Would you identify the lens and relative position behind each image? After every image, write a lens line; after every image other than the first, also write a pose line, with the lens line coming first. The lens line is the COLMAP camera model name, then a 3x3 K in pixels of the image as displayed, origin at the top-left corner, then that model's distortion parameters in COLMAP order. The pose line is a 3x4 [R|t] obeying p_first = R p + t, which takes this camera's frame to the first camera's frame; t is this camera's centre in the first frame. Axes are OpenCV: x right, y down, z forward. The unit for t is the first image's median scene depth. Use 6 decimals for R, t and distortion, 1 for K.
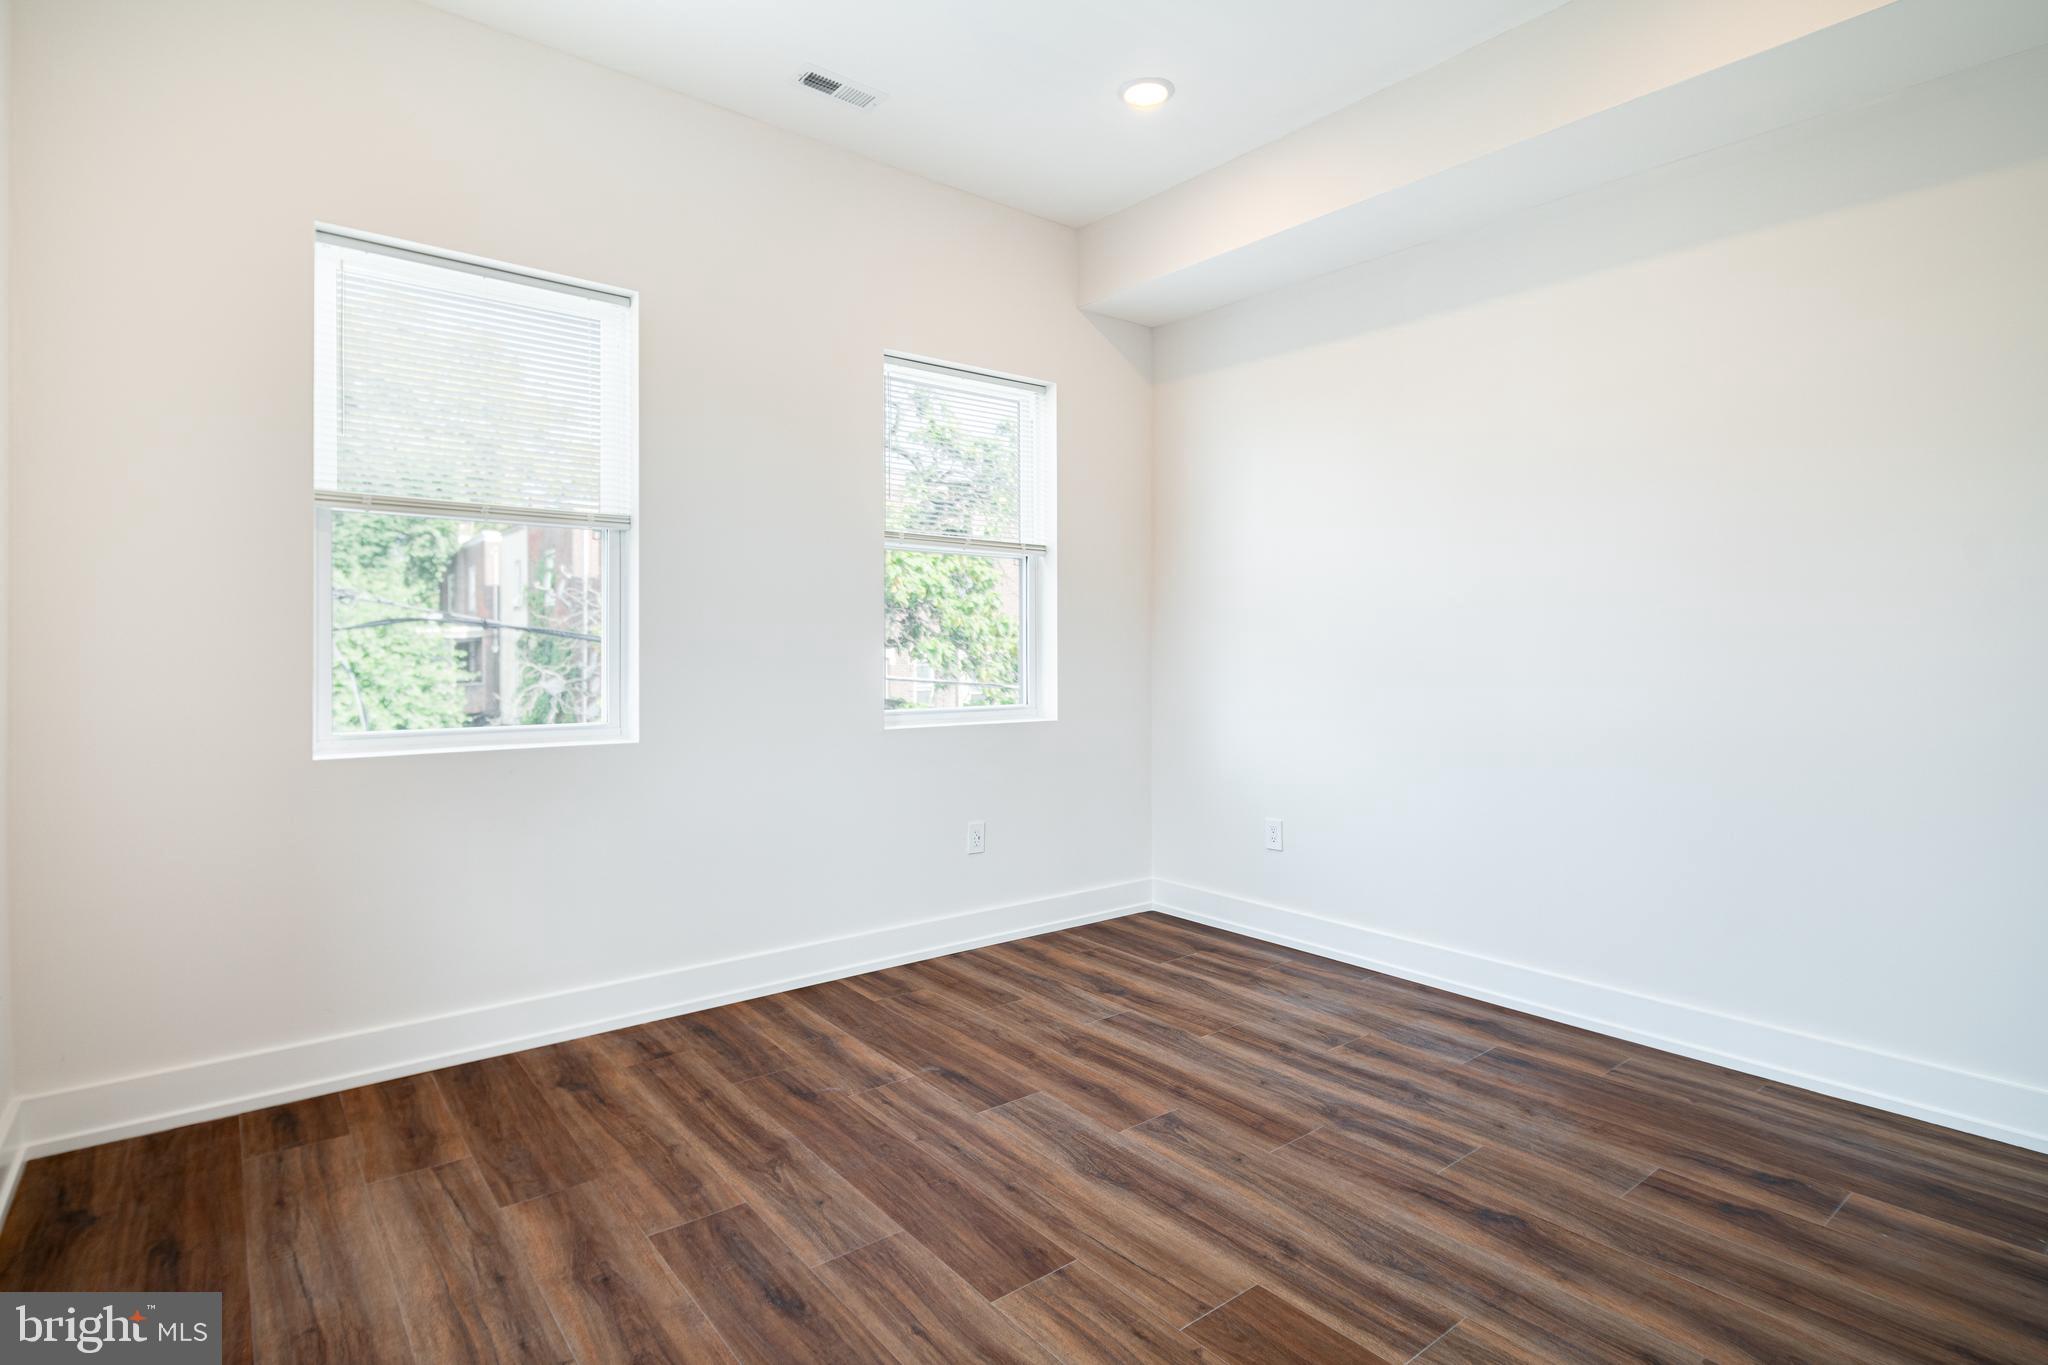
lens RADIAL K [[982.1, 0, 984.7], [0, 982.1, 658.0], [0, 0, 1]] dist [-0.002650, -0.001812]
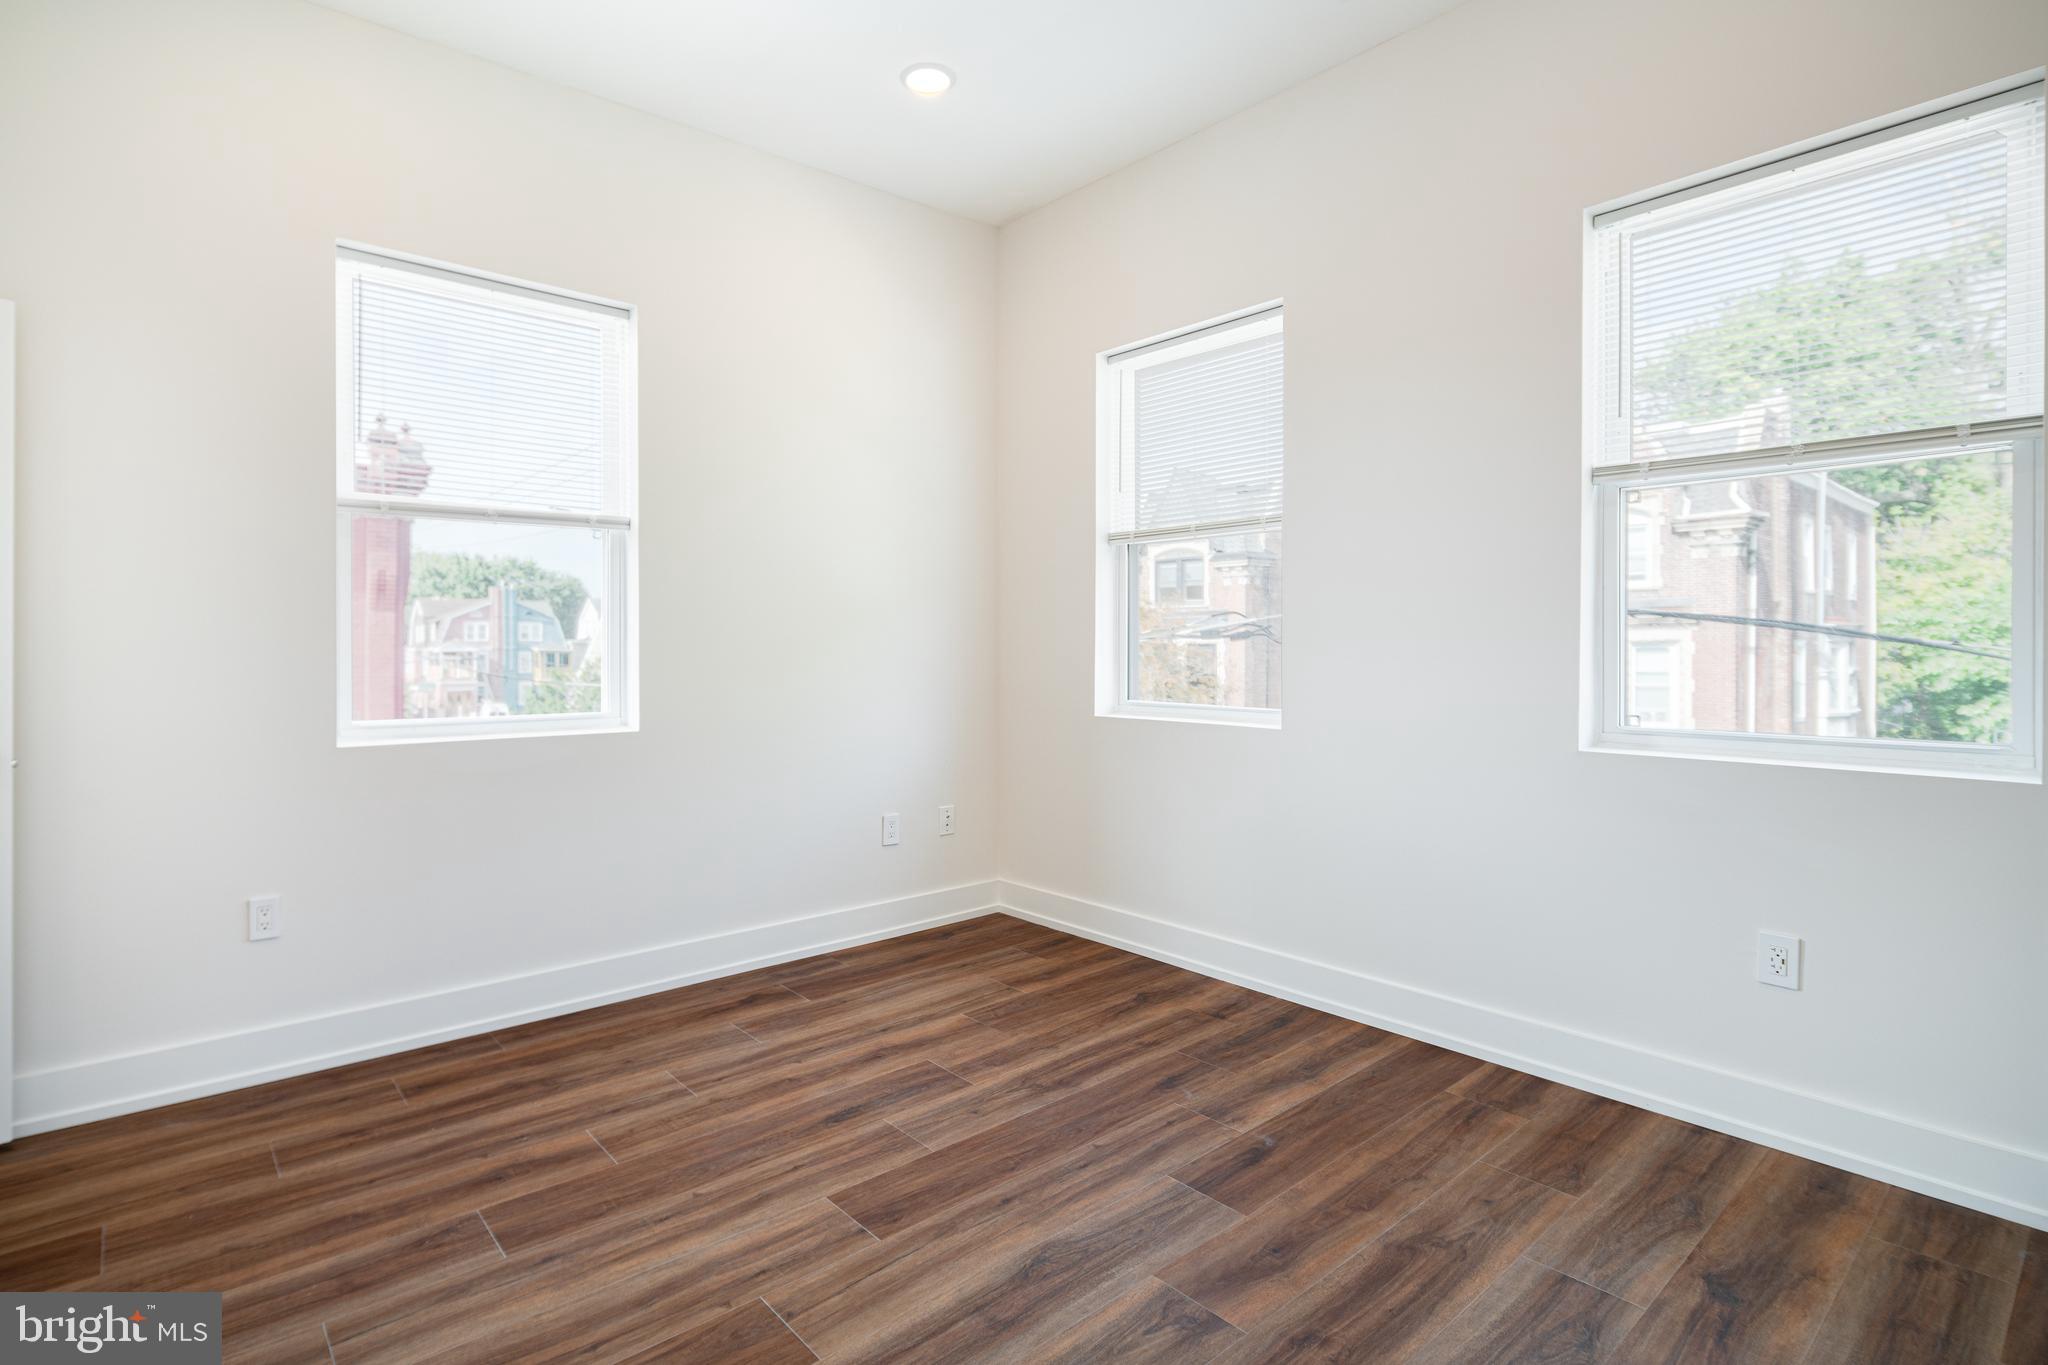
lens RADIAL K [[1018.6, 0, 1007.6], [0, 1018.6, 645.2], [0, 0, 1]] dist [0.001825, -0.006033]
pose [[0.074020, 0.004663, -0.997246, 0.843784], [-0.004466, 0.999981, 0.004344, 0.001987], [0.997247, 0.004132, 0.074039, 0.781162]]
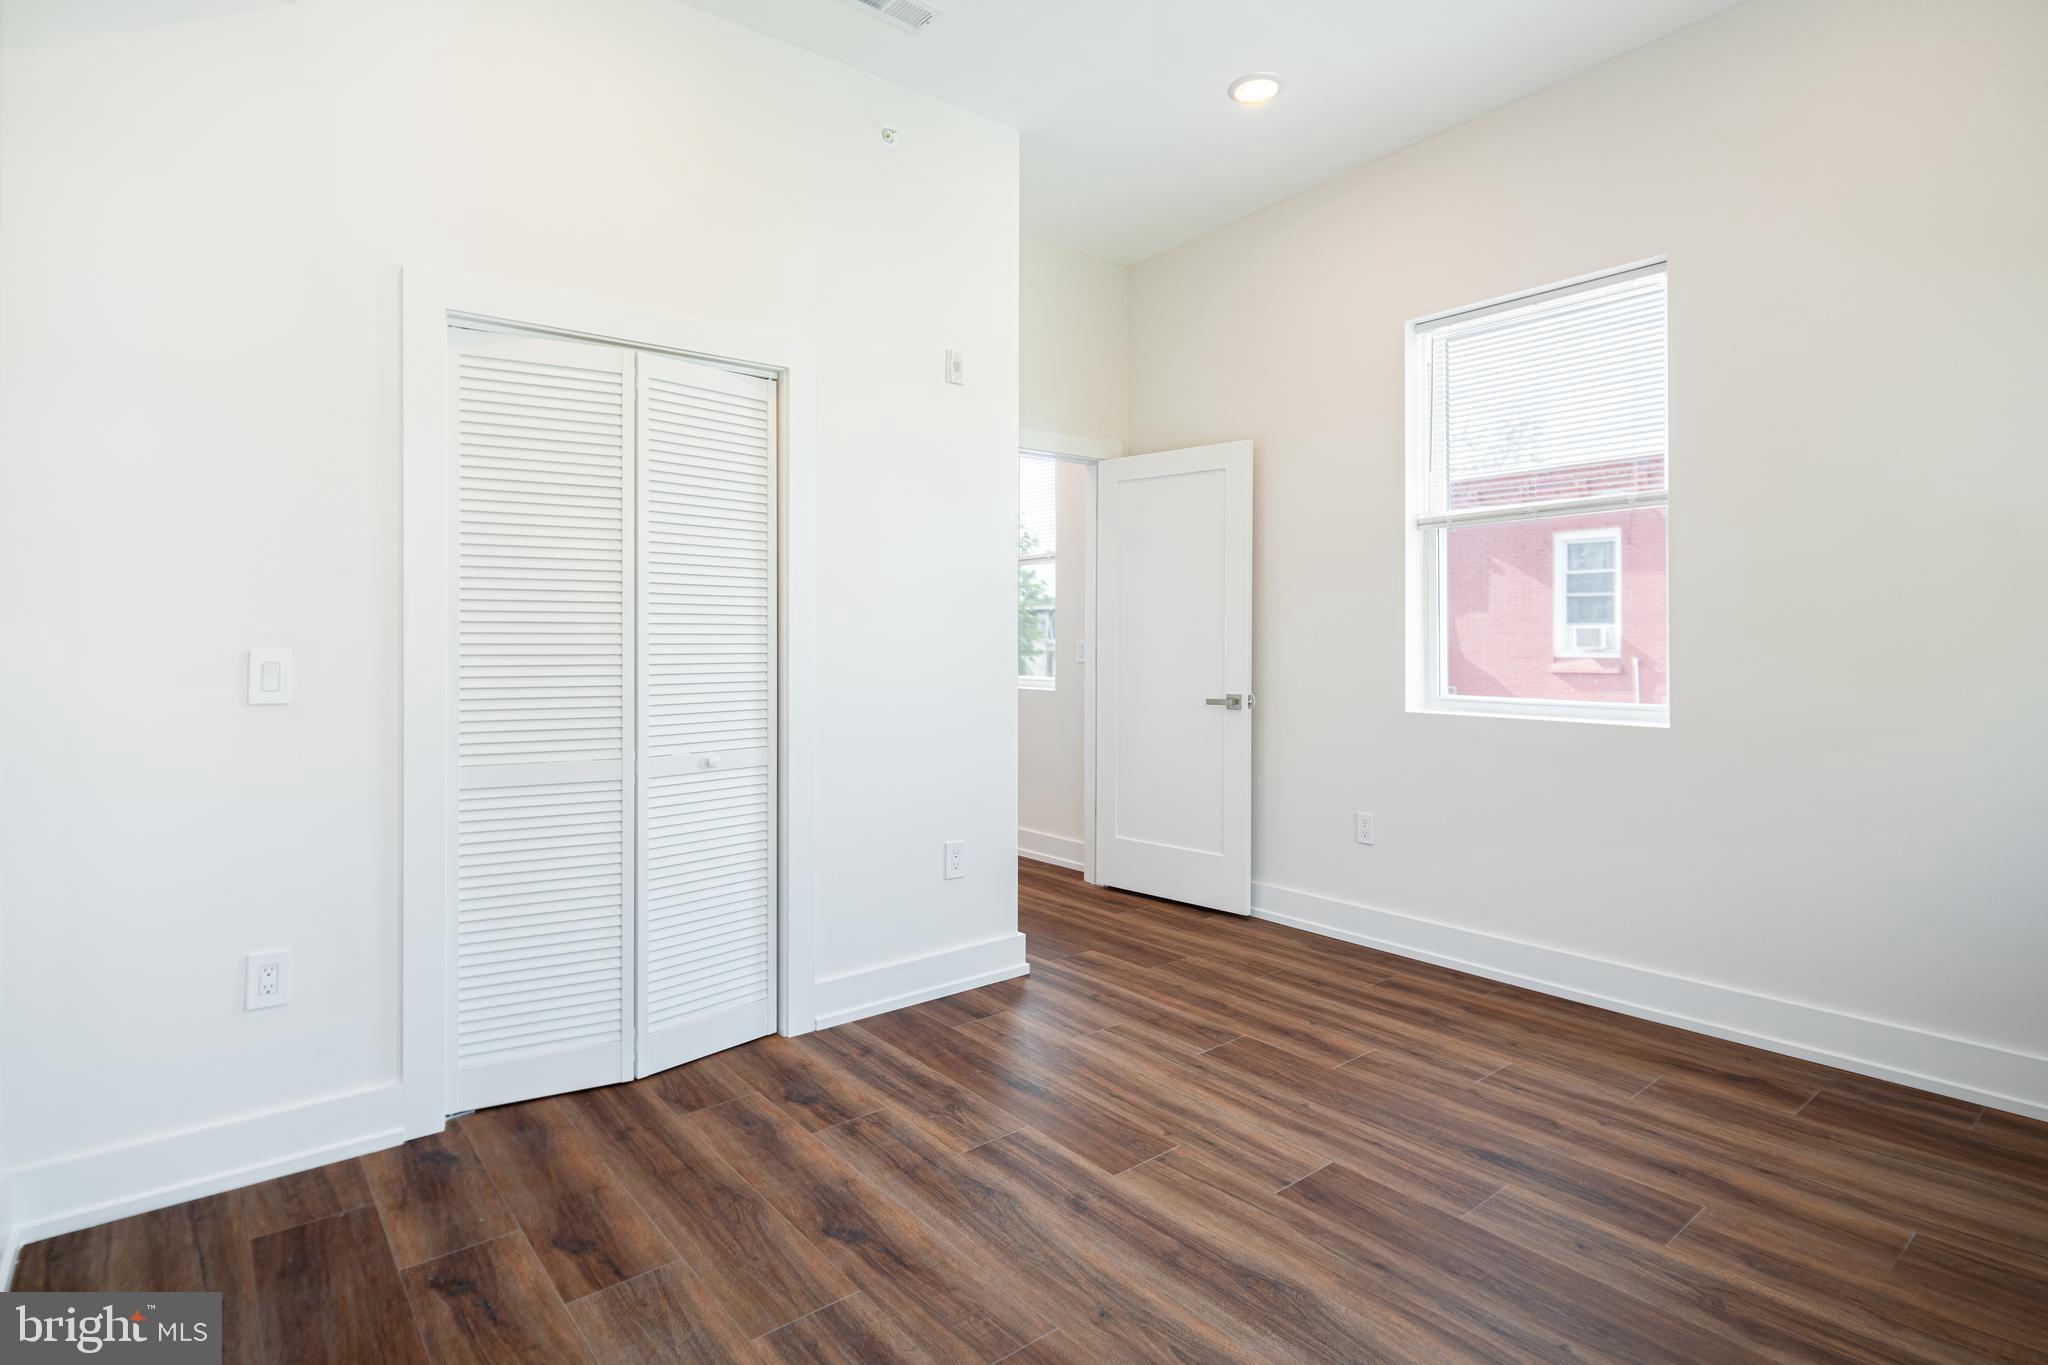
lens RADIAL K [[1018.6, 0, 1007.6], [0, 1018.6, 645.2], [0, 0, 1]] dist [0.001825, -0.006033]
pose [[-0.999394, 0.009263, -0.033553, 0.313262], [0.008706, 0.999823, 0.016699, -0.009602], [0.033702, 0.016397, -0.999297, 1.565334]]
